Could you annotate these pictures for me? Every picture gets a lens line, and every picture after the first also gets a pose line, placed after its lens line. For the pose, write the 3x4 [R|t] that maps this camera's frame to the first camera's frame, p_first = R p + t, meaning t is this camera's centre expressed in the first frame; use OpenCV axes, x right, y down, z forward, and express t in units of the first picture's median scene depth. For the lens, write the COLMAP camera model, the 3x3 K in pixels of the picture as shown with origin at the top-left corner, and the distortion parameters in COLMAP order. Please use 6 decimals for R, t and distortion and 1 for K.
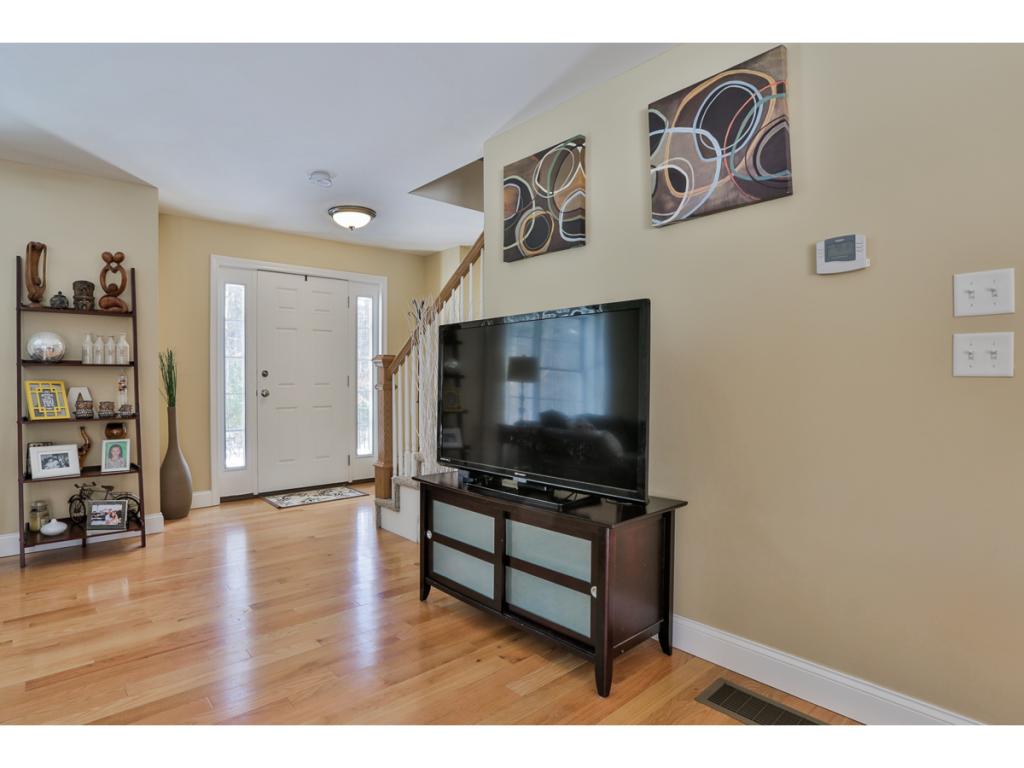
lens RADIAL K [[586.5, 0, 508.4], [0, 586.5, 379.4], [0, 0, 1]] dist [-0.004311, 0.000301]
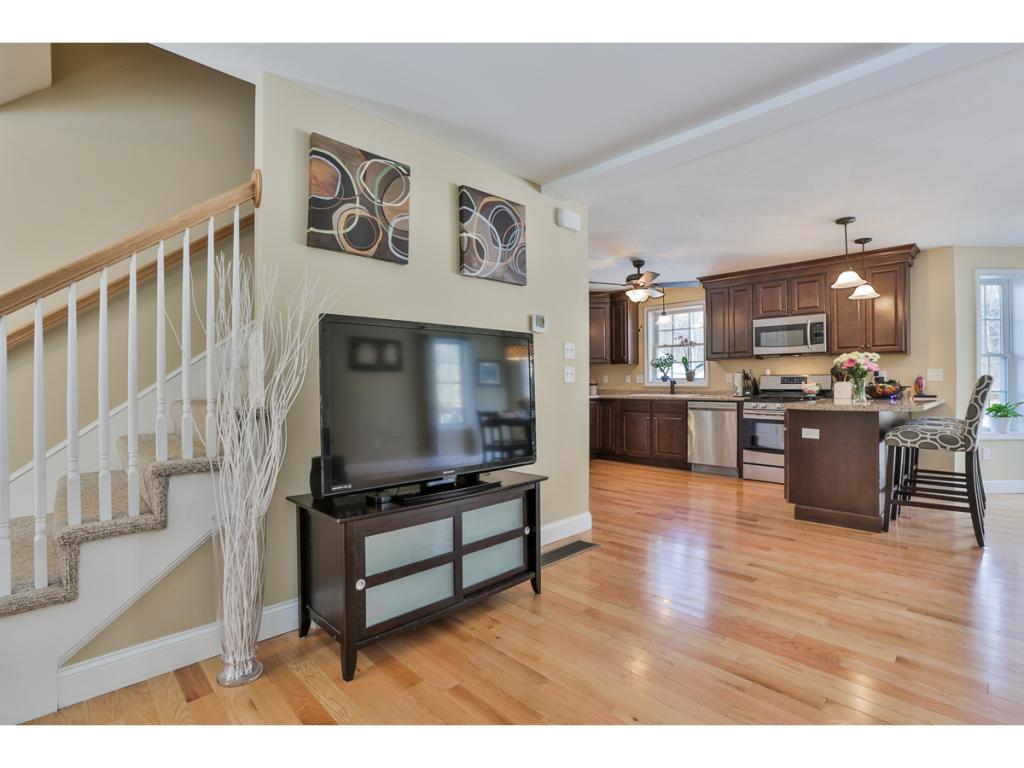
lens RADIAL K [[495.9, 0, 516.0], [0, 495.9, 382.8], [0, 0, 1]] dist [-0.023135, 0.002551]
pose [[-0.083357, 0.005558, 0.996504, -0.876349], [0.009517, 0.999943, -0.004781, 0.002608], [-0.996474, 0.009085, -0.083405, 0.923350]]
